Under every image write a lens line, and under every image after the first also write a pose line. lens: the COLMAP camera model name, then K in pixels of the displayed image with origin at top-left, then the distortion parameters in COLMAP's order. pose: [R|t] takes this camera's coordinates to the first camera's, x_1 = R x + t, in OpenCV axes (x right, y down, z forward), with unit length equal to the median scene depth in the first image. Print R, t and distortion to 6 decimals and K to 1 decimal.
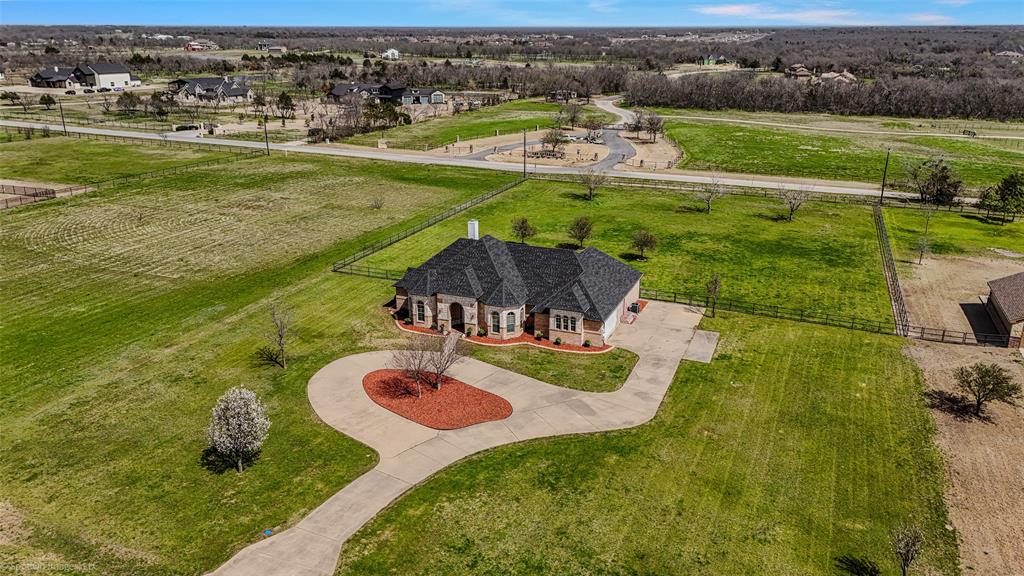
lens RADIAL K [[764.2, 0, 512.0], [0, 764.2, 288.0], [0, 0, 1]] dist [0.079431, -0.089468]
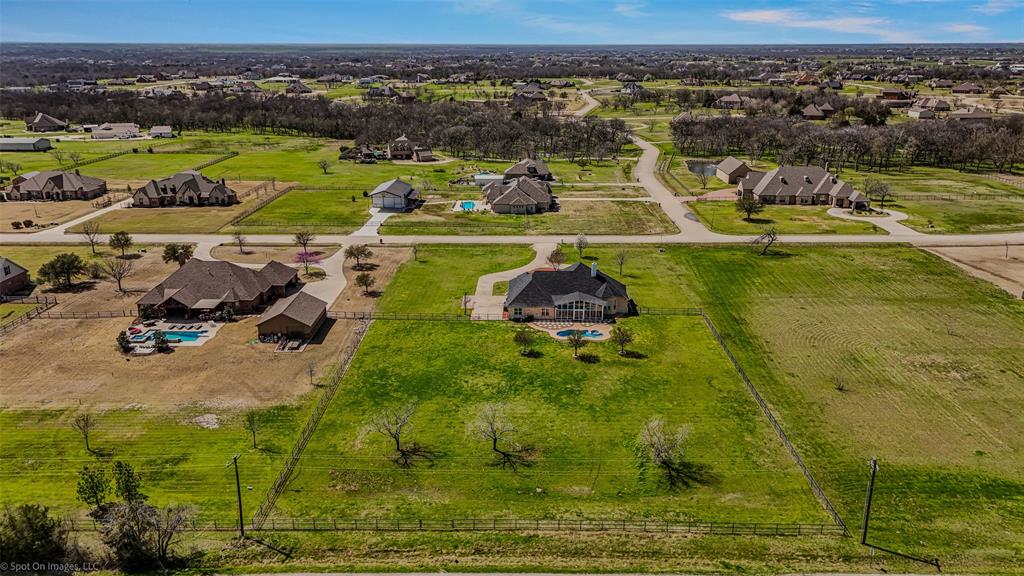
lens RADIAL K [[757.4, 0, 511.6], [0, 757.4, 261.3], [0, 0, 1]] dist [0.075616, -0.088609]
pose [[-0.934355, 0.095136, -0.343409, 0.815193], [-0.117501, 0.827549, 0.548959, -1.145734], [0.336414, 0.553274, -0.762046, 2.486947]]
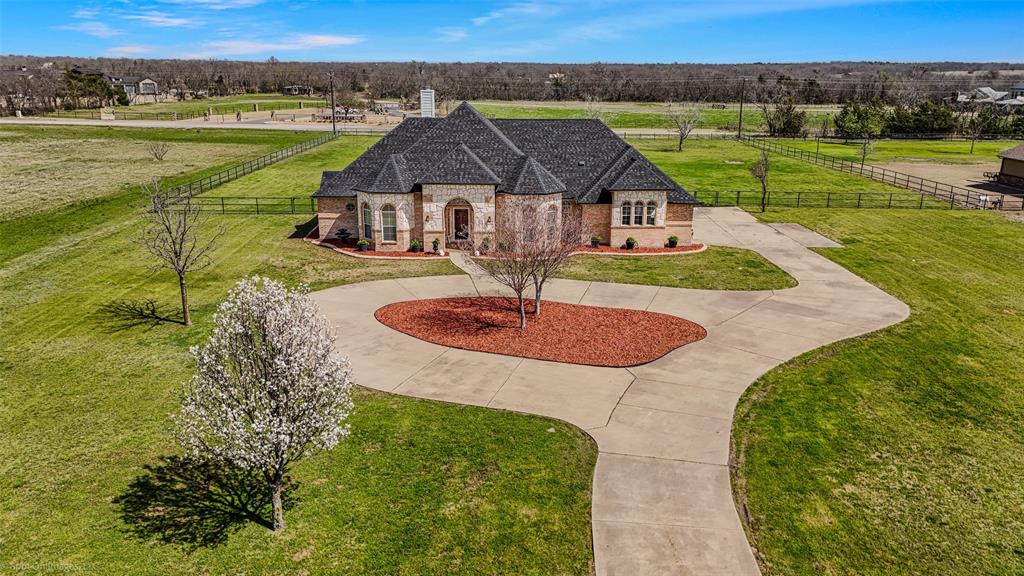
lens RADIAL K [[759.2, 0, 512.0], [0, 759.2, 288.0], [0, 0, 1]] dist [0.080555, -0.085136]
pose [[0.923033, -0.101237, 0.371161, -0.253623], [0.117251, 0.992885, -0.020774, 0.102432], [-0.366417, 0.062695, 0.928336, 0.430031]]
